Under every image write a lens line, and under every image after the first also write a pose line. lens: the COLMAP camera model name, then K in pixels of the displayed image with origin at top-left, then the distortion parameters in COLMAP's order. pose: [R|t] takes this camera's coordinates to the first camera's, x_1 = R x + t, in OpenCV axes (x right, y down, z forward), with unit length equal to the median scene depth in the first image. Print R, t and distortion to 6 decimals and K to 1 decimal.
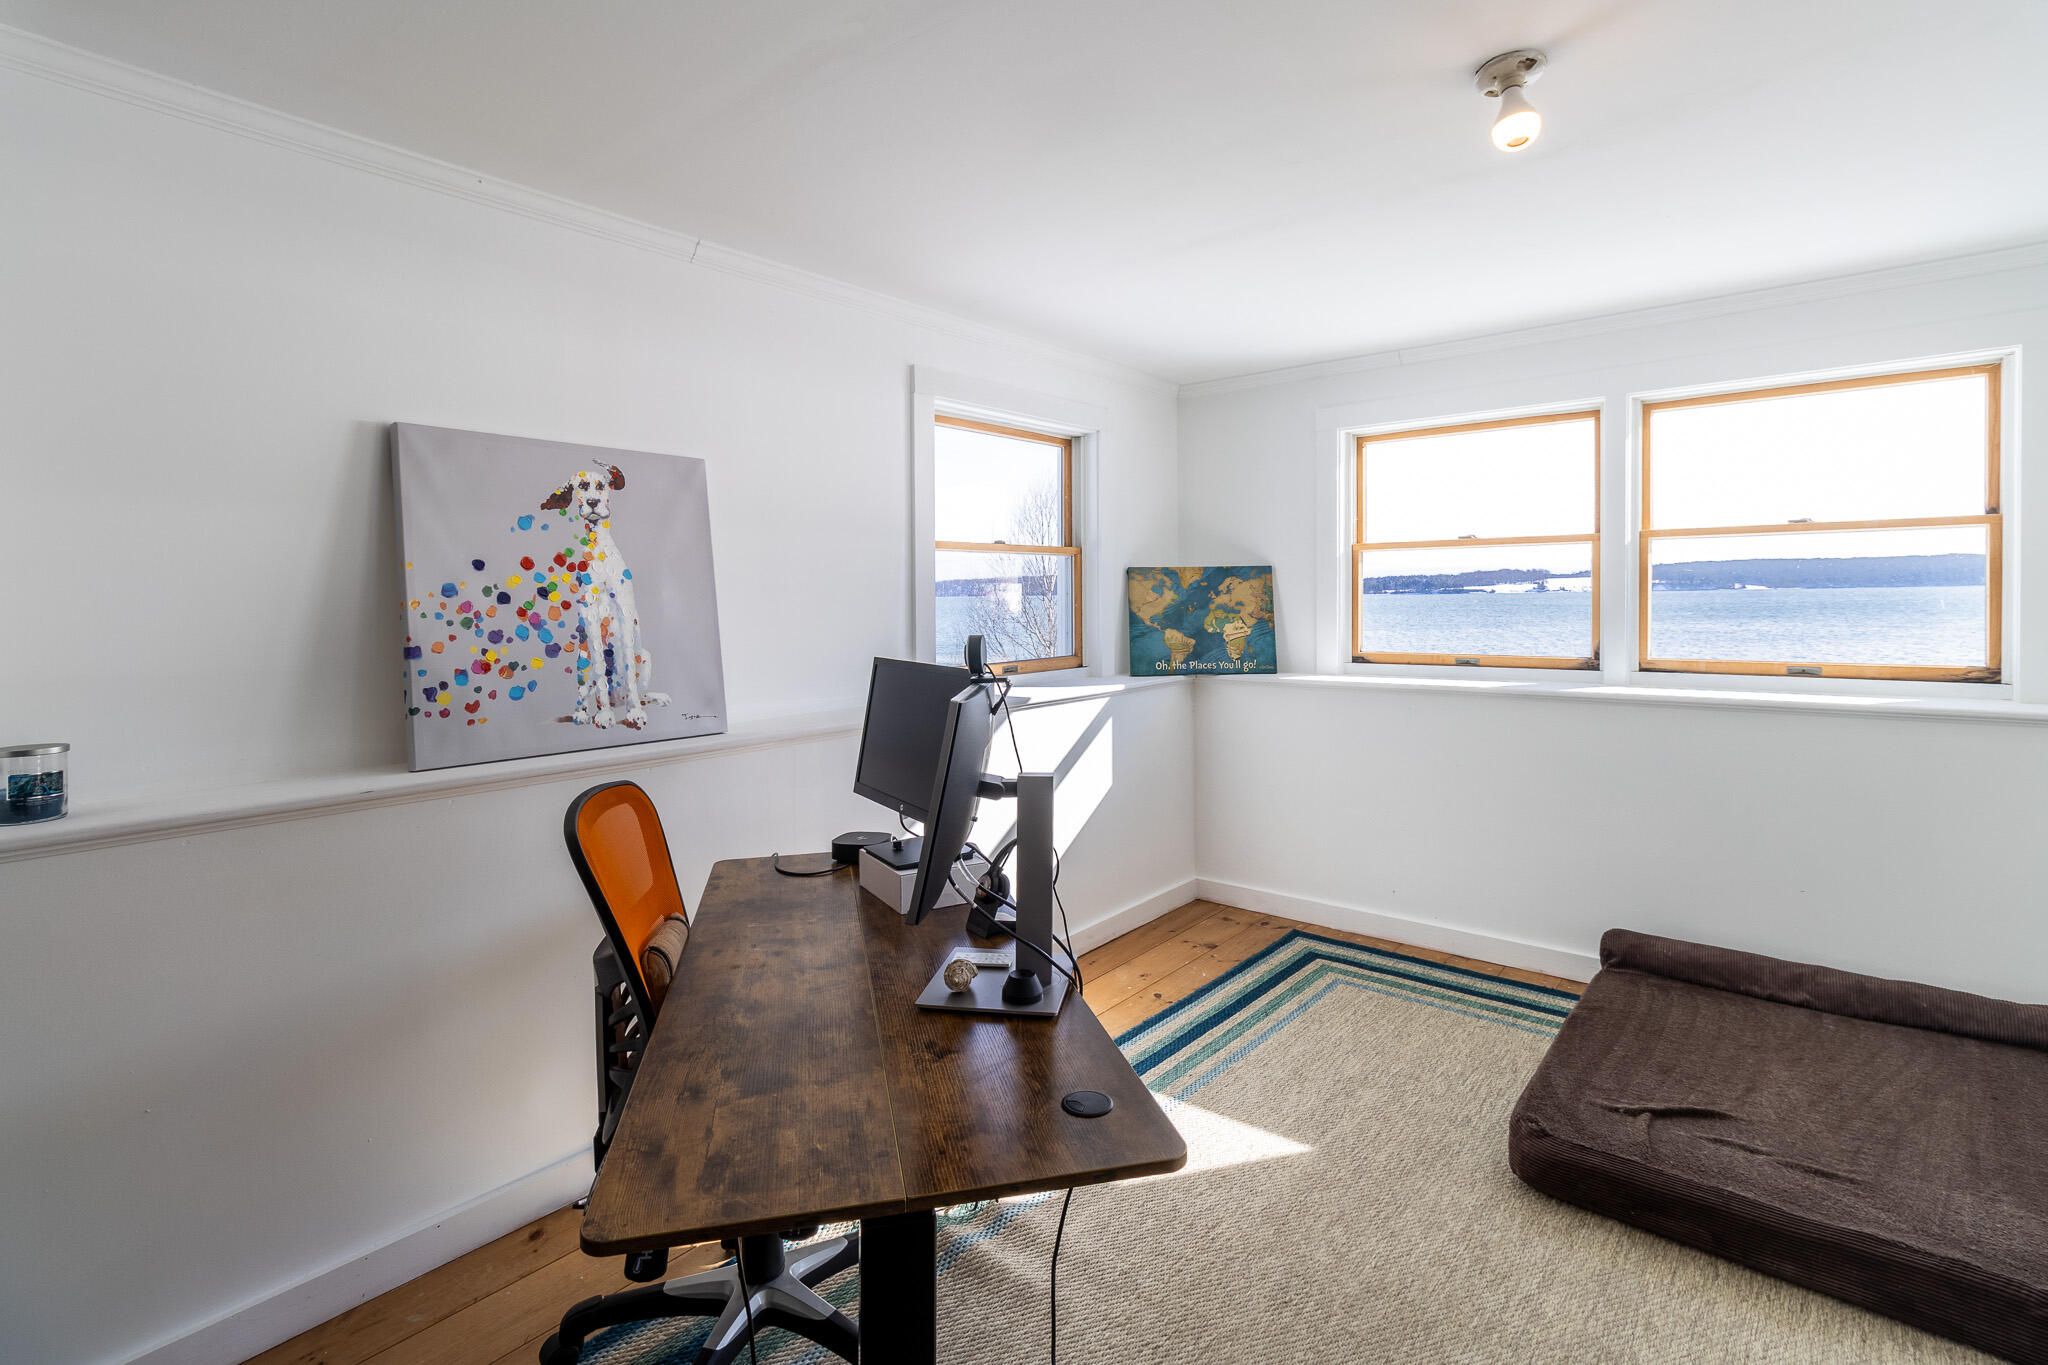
lens RADIAL K [[986.0, 0, 1038.7], [0, 986.0, 604.1], [0, 0, 1]] dist [0.002284, 0.001680]
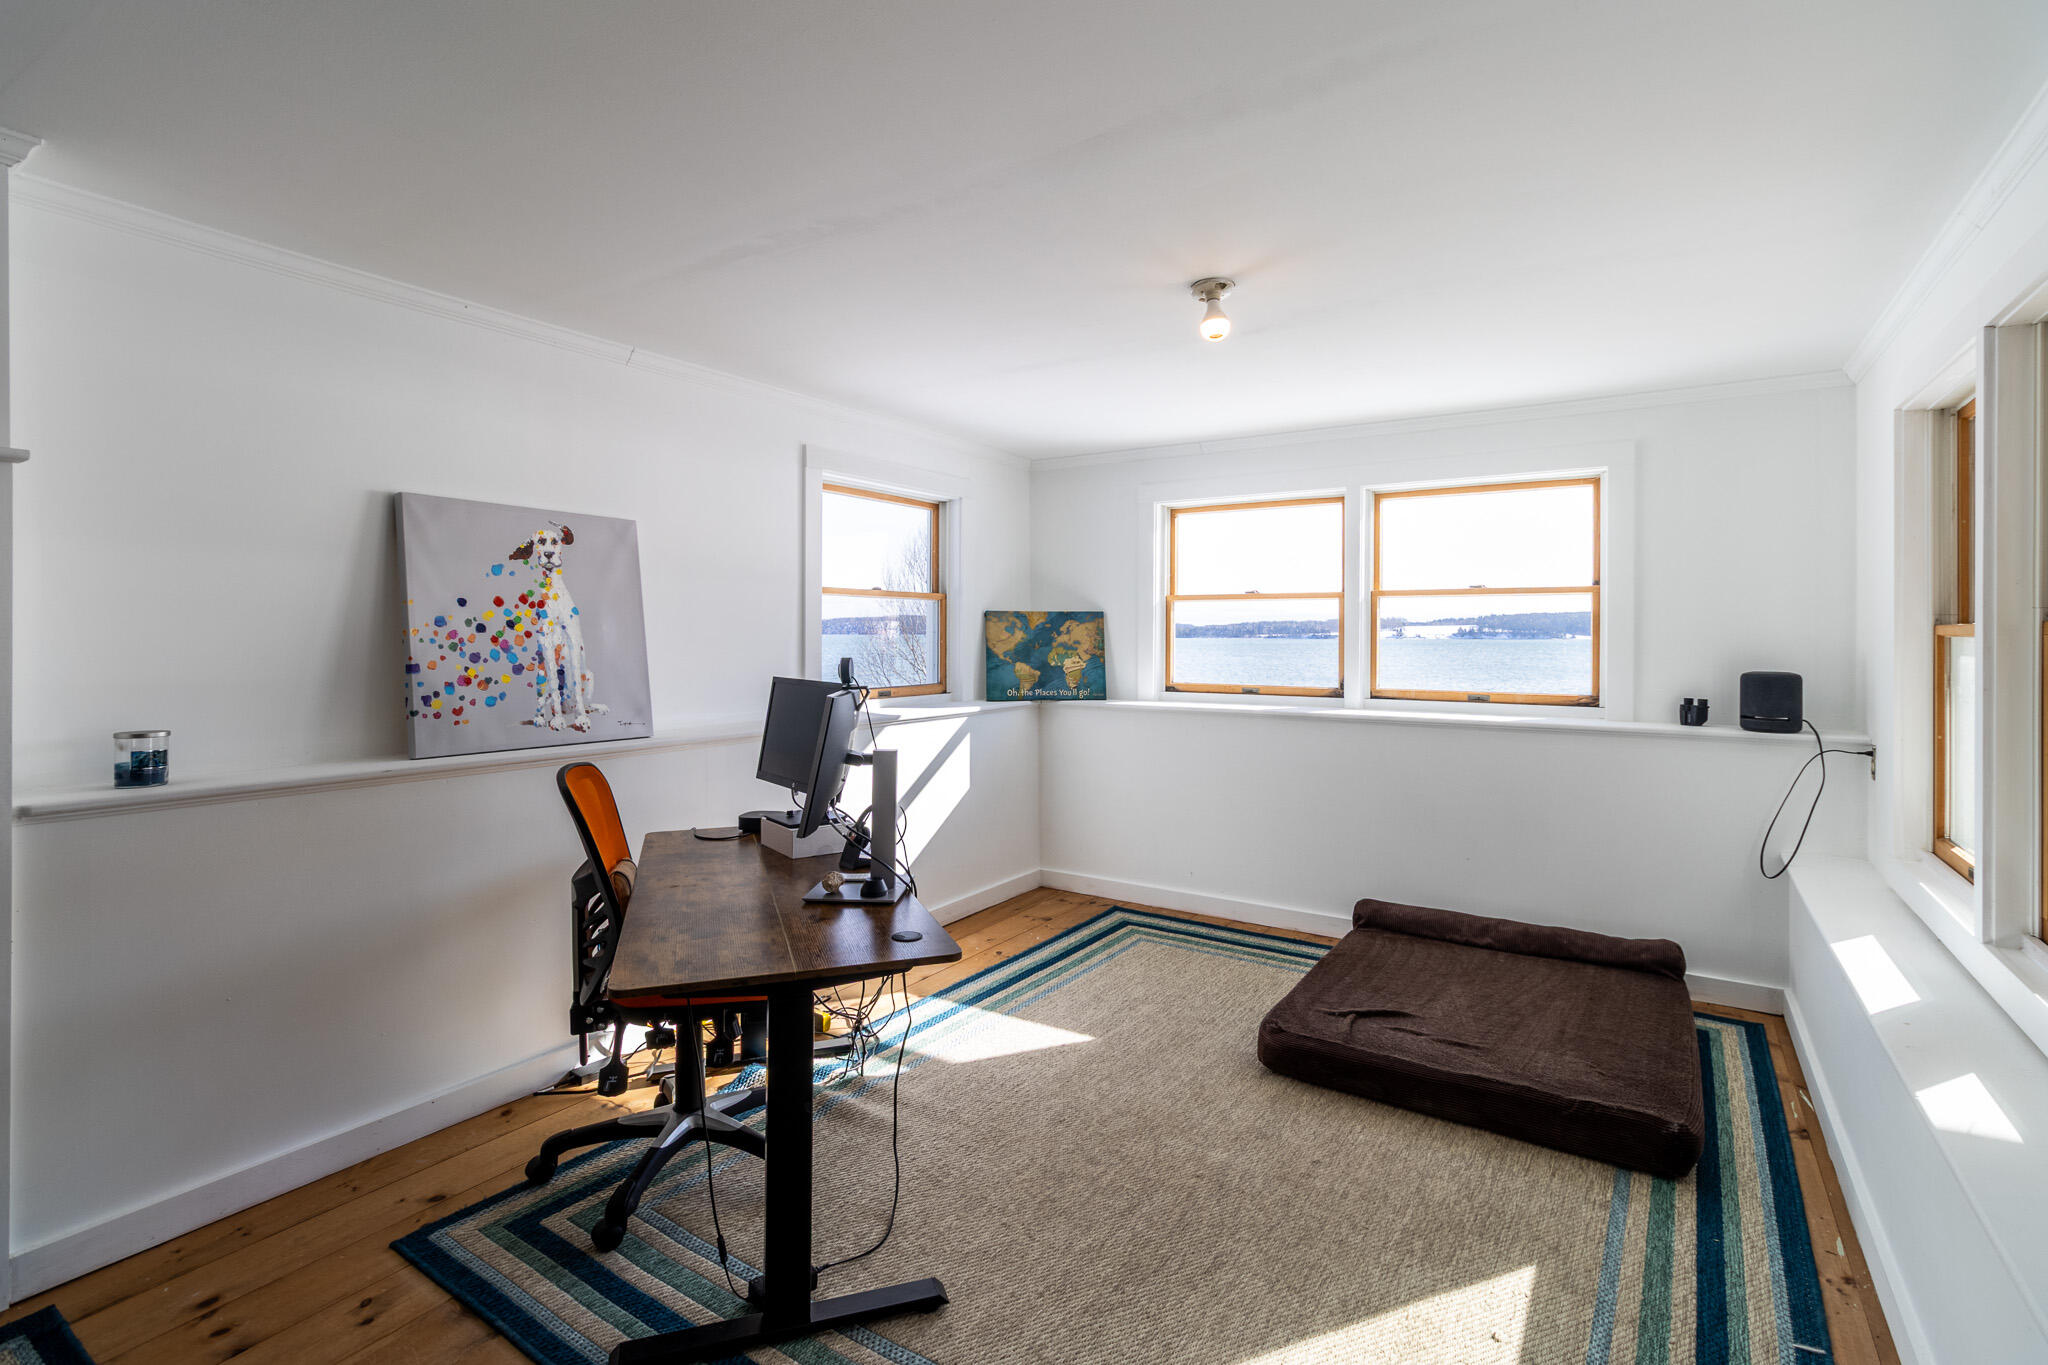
lens RADIAL K [[986.0, 0, 1044.7], [0, 986.0, 661.5], [0, 0, 1]] dist [0.002284, 0.001680]
pose [[0.993336, 0.011958, 0.114634, 0.045197], [-0.014045, 0.999750, 0.017409, 0.004705], [-0.114397, -0.018903, 0.993255, -0.370144]]
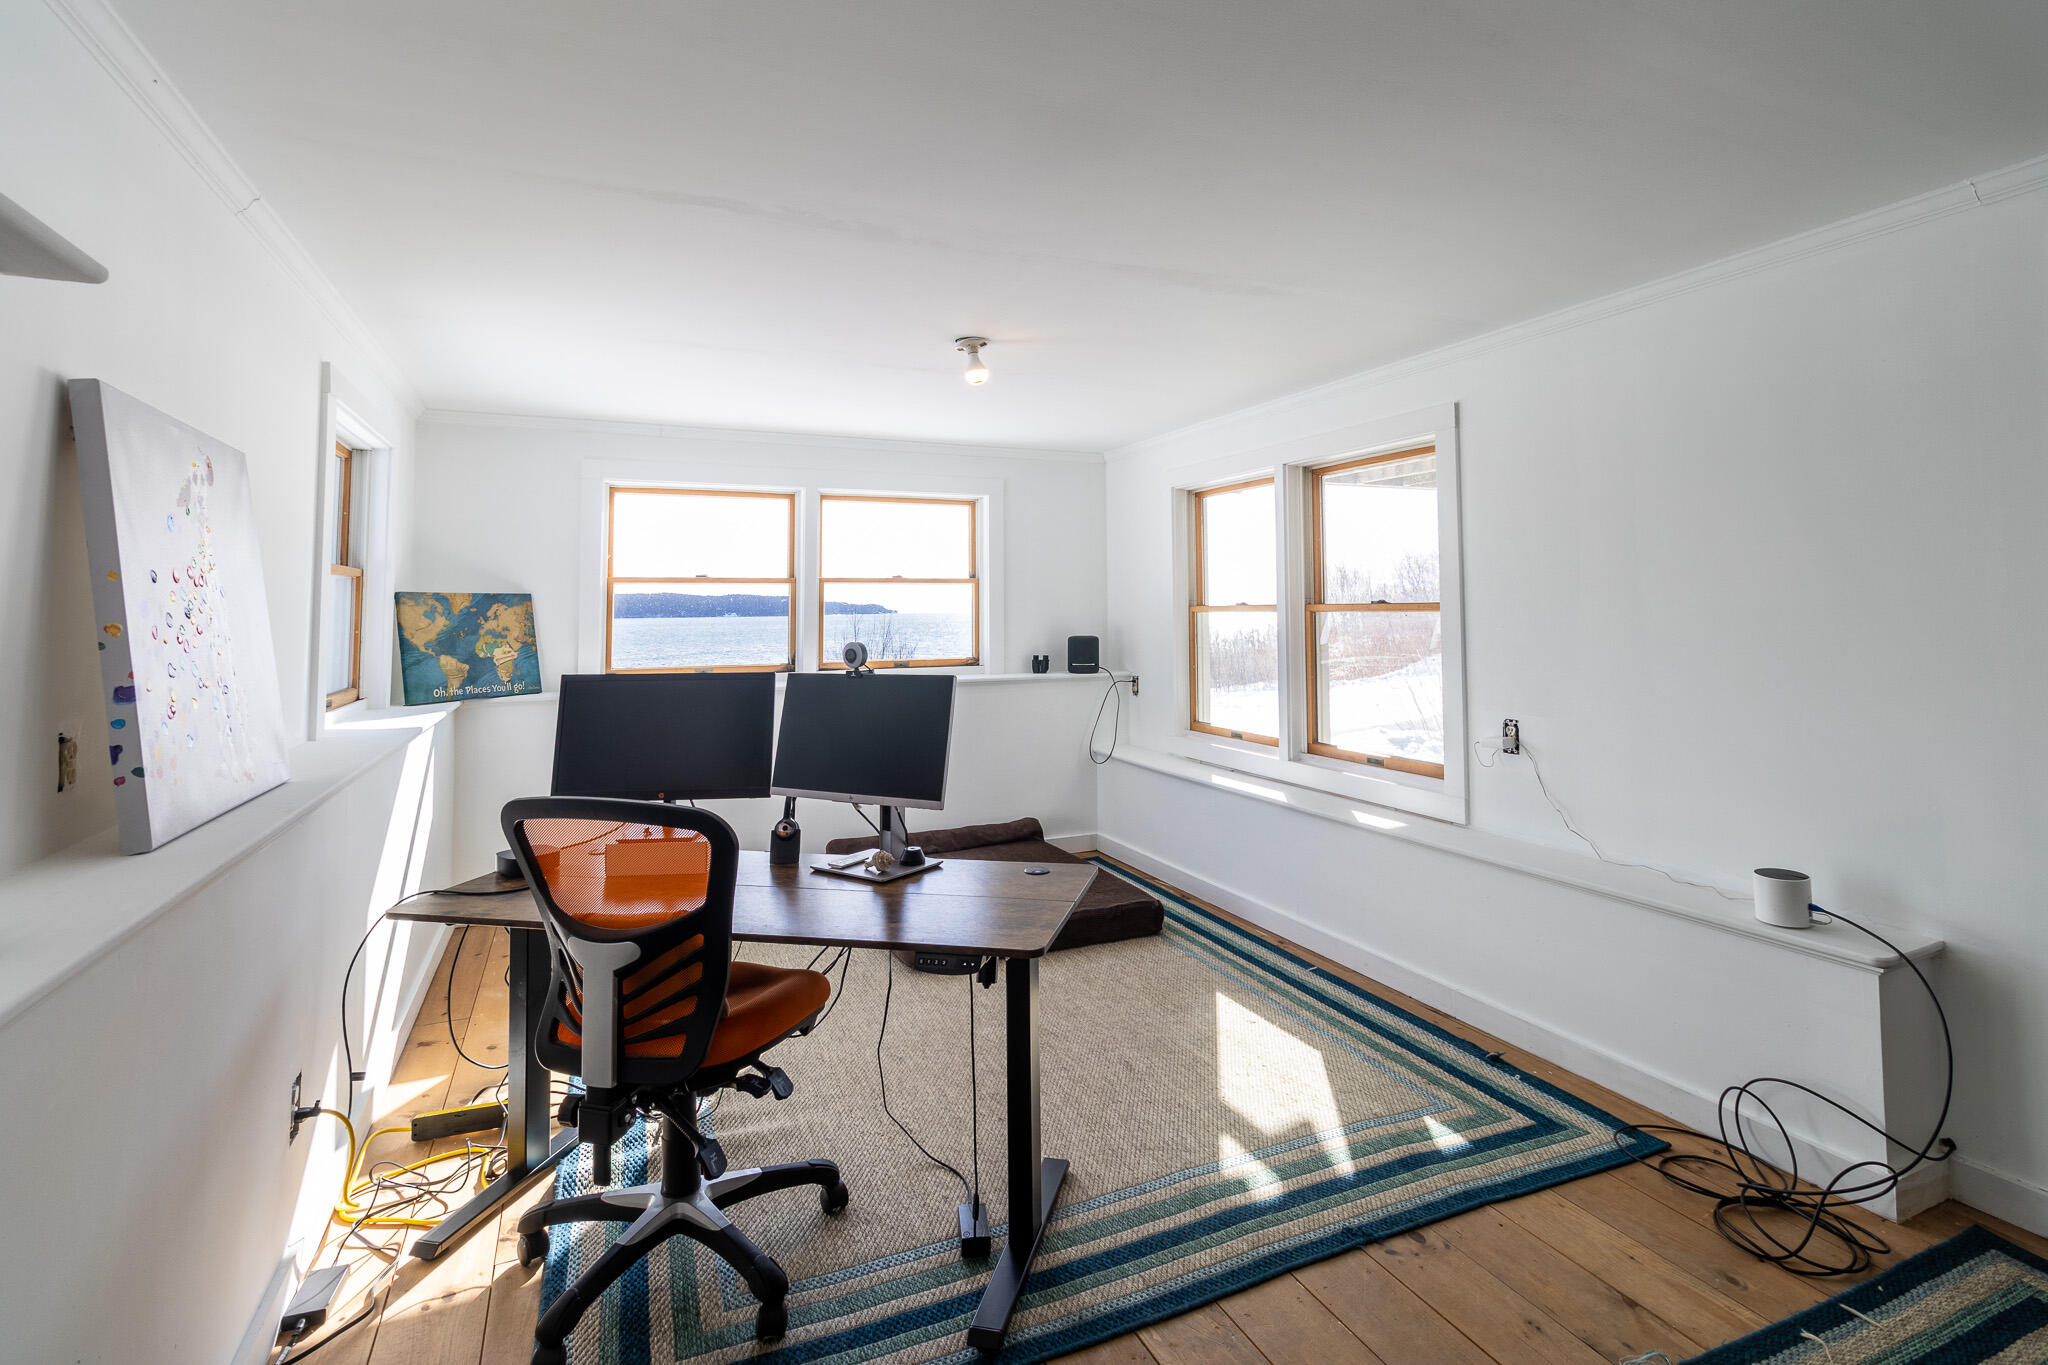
lens RADIAL K [[986.0, 0, 1044.9], [0, 986.0, 573.7], [0, 0, 1]] dist [0.002284, 0.001680]
pose [[0.427679, 0.042124, 0.902949, -0.917323], [0.012667, 0.998536, -0.052584, 0.006022], [-0.903842, 0.033927, 0.426519, 0.055986]]
